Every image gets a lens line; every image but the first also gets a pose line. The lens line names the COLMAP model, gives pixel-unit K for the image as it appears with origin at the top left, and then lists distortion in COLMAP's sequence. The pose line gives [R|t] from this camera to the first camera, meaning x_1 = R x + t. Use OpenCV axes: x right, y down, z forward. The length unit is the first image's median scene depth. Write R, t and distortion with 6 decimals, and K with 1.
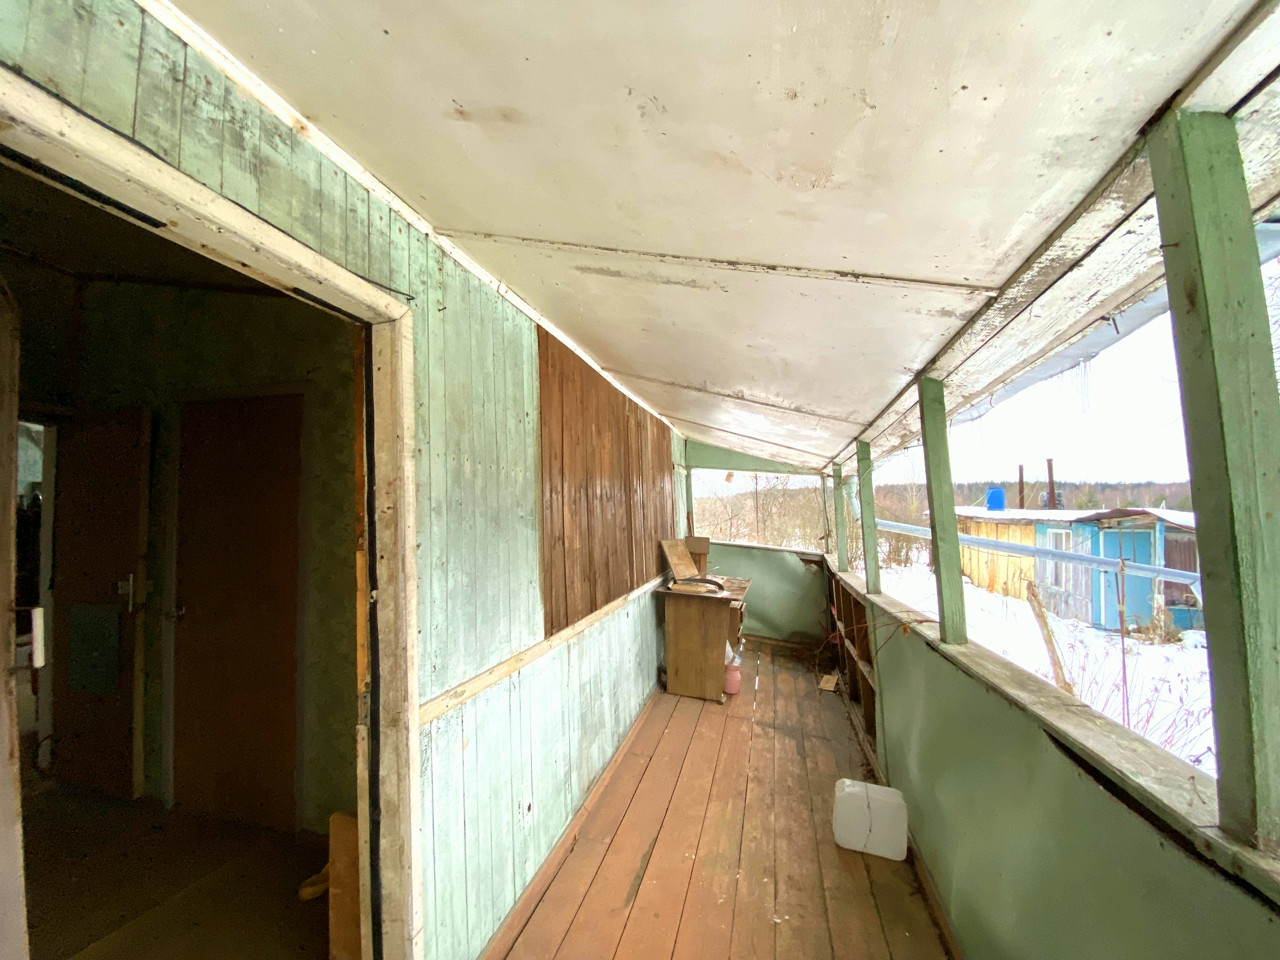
lens RADIAL K [[512.4, 0, 632.3], [0, 512.4, 477.7], [0, 0, 1]] dist [0.013047, -0.017732]
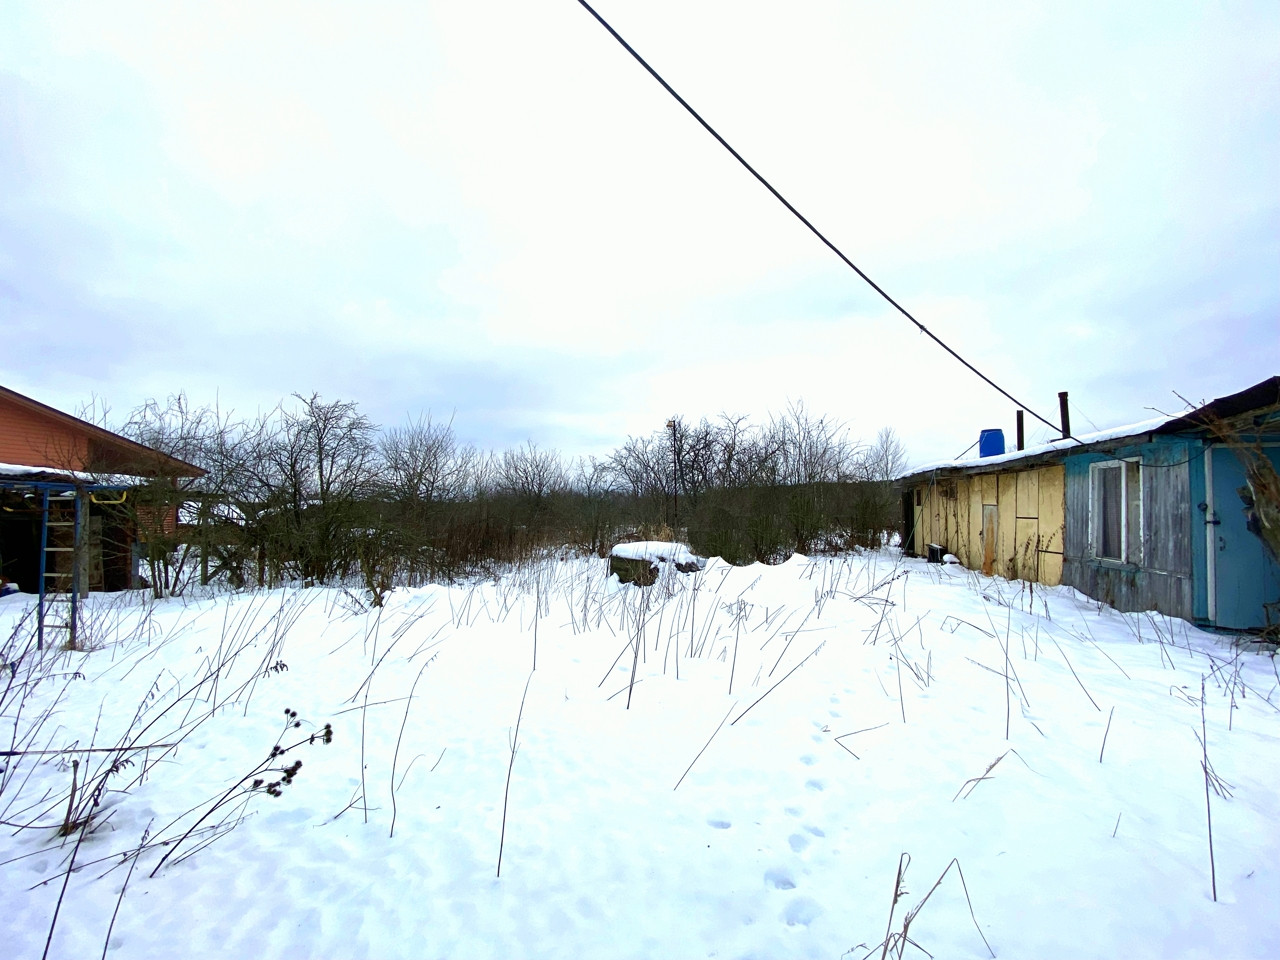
lens RADIAL K [[512.4, 0, 632.3], [0, 512.4, 477.7], [0, 0, 1]] dist [0.013047, -0.017732]
pose [[0.999291, 0.000537, 0.037644, 0.262268], [-0.000653, 0.999995, 0.003071, 0.121960], [-0.037642, -0.003094, 0.999286, 0.443155]]
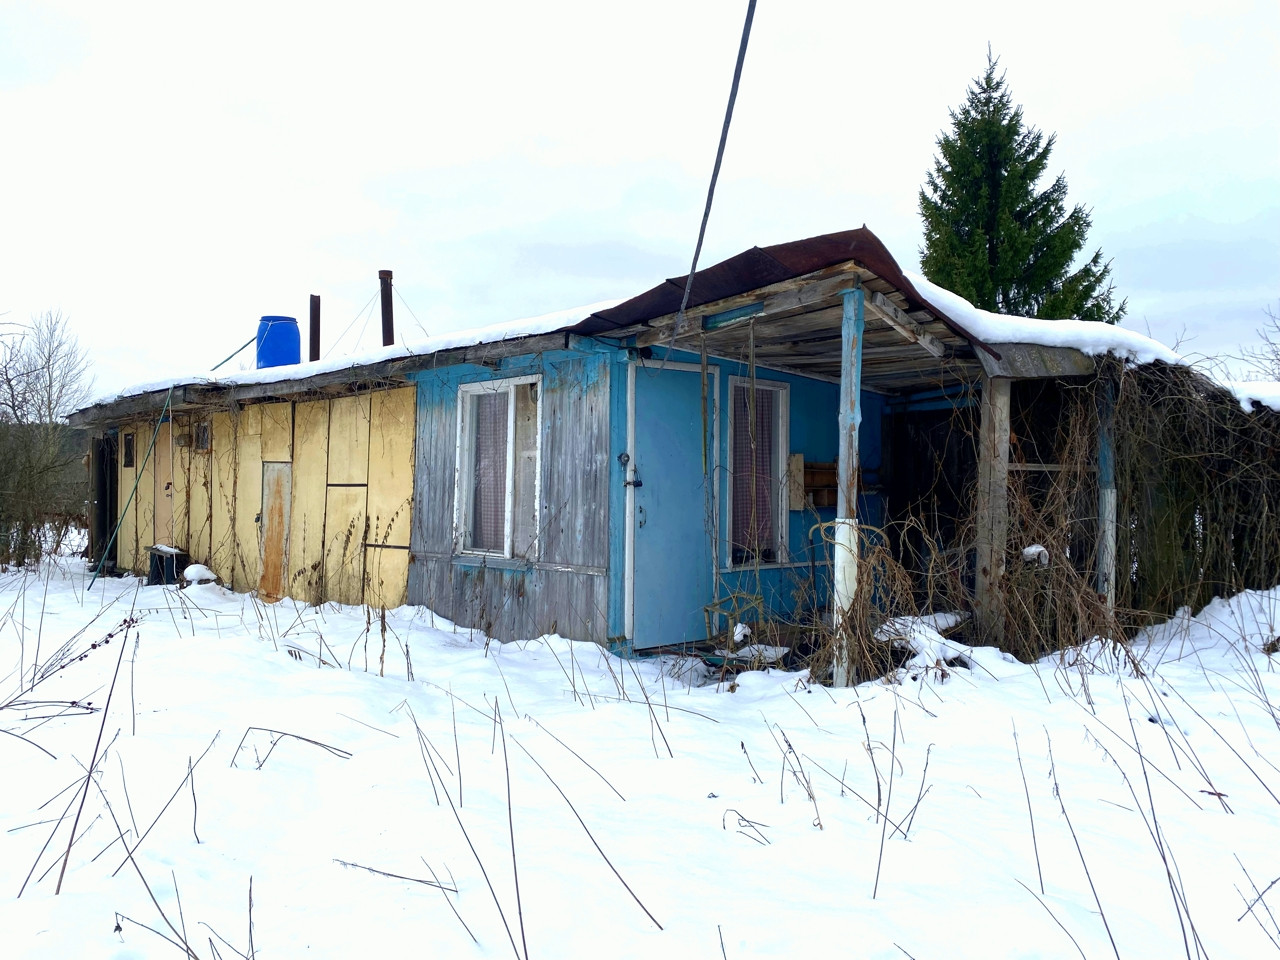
lens RADIAL K [[948.2, 0, 643.5], [0, 948.2, 474.2], [0, 0, 1]] dist [0.079627, -0.151528]
pose [[0.490725, -0.006445, 0.871291, 0.339772], [-0.044311, 0.998494, 0.032343, 0.141244], [-0.870187, -0.054480, 0.489700, 0.618968]]
